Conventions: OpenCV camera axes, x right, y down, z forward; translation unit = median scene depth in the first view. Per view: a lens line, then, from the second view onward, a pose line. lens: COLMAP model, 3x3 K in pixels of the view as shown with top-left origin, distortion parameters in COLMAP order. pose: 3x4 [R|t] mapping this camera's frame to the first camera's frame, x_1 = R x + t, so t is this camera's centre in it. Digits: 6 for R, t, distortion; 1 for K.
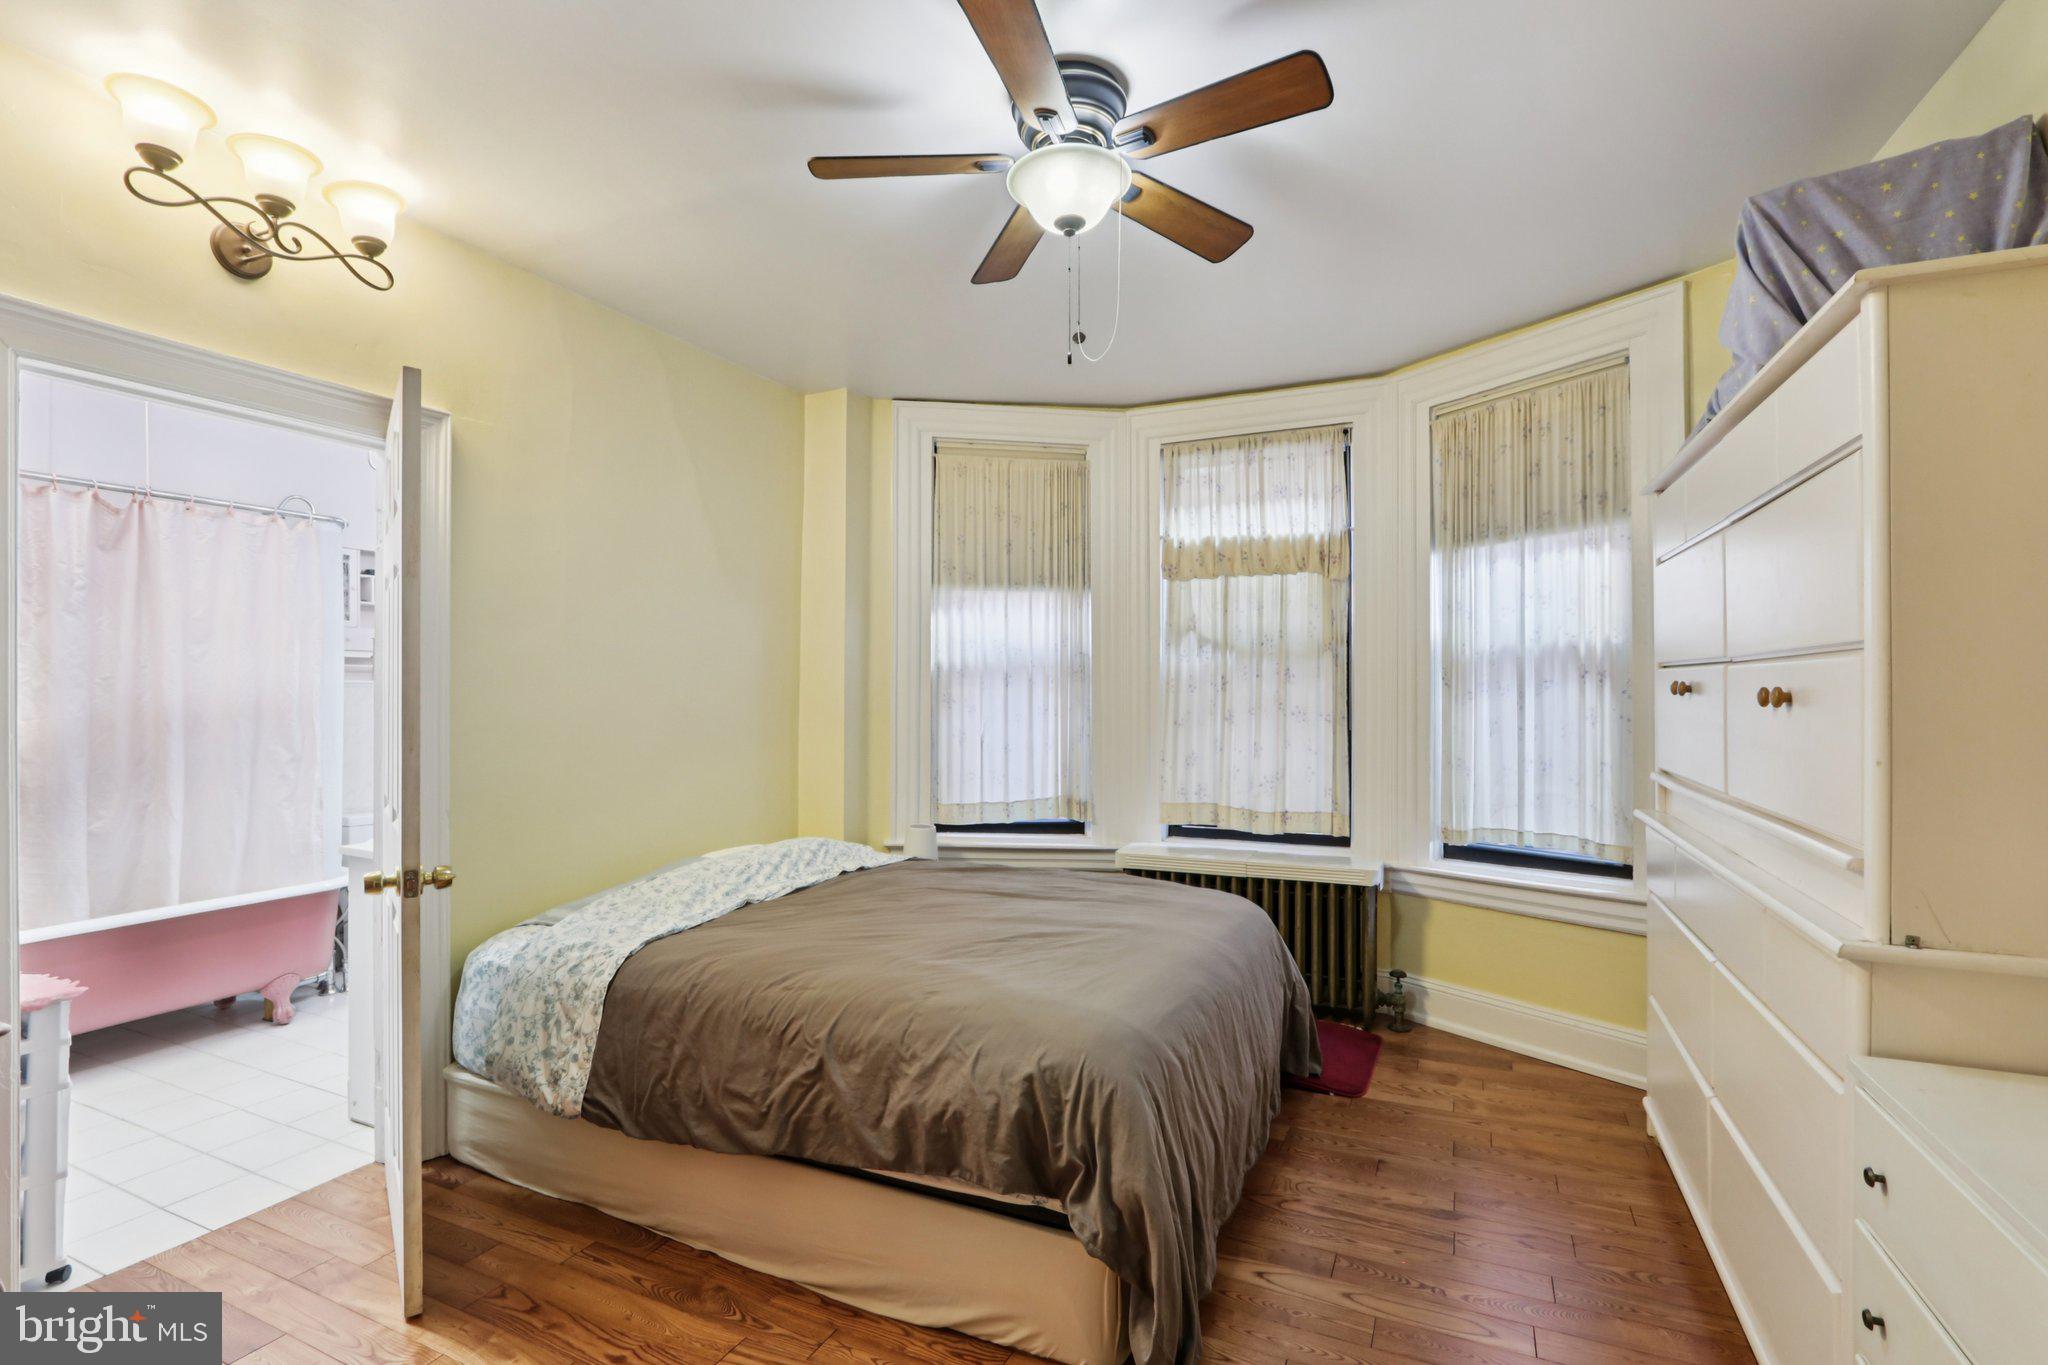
lens RADIAL K [[944.2, 0, 1024.0], [0, 944.2, 682.5], [0, 0, 1]] dist [-0.031799, 0.000033]
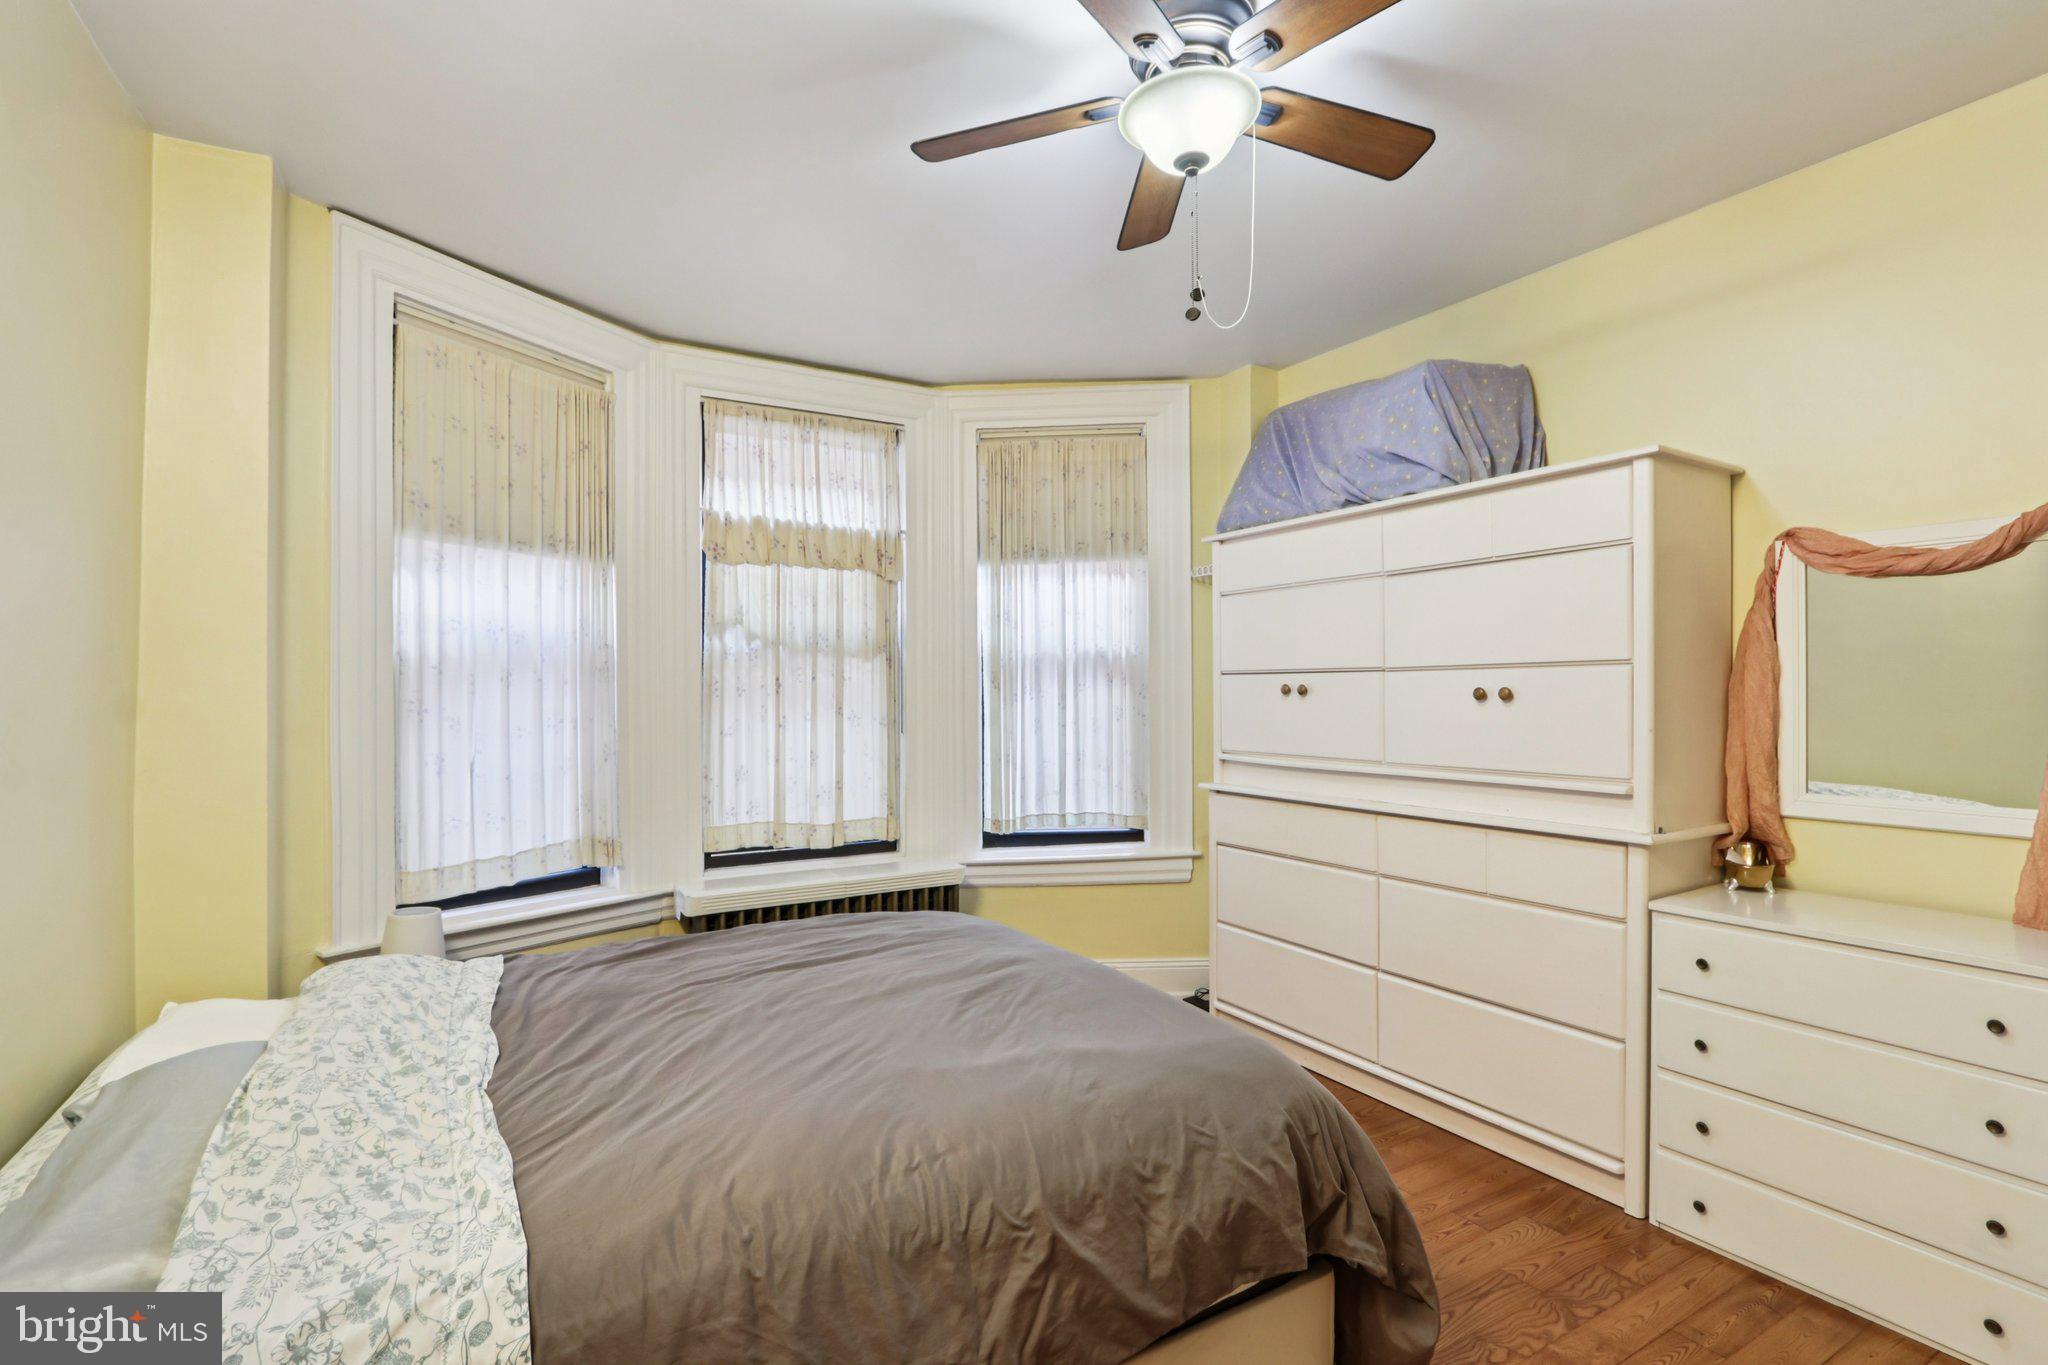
lens RADIAL K [[941.6, 0, 1016.1], [0, 941.6, 688.5], [0, 0, 1]] dist [-0.016117, 0.000281]
pose [[0.574165, 0.003082, 0.818734, -0.408391], [-0.002254, 0.999995, -0.002184, 0.005434], [-0.818736, -0.000592, 0.574170, 0.333056]]
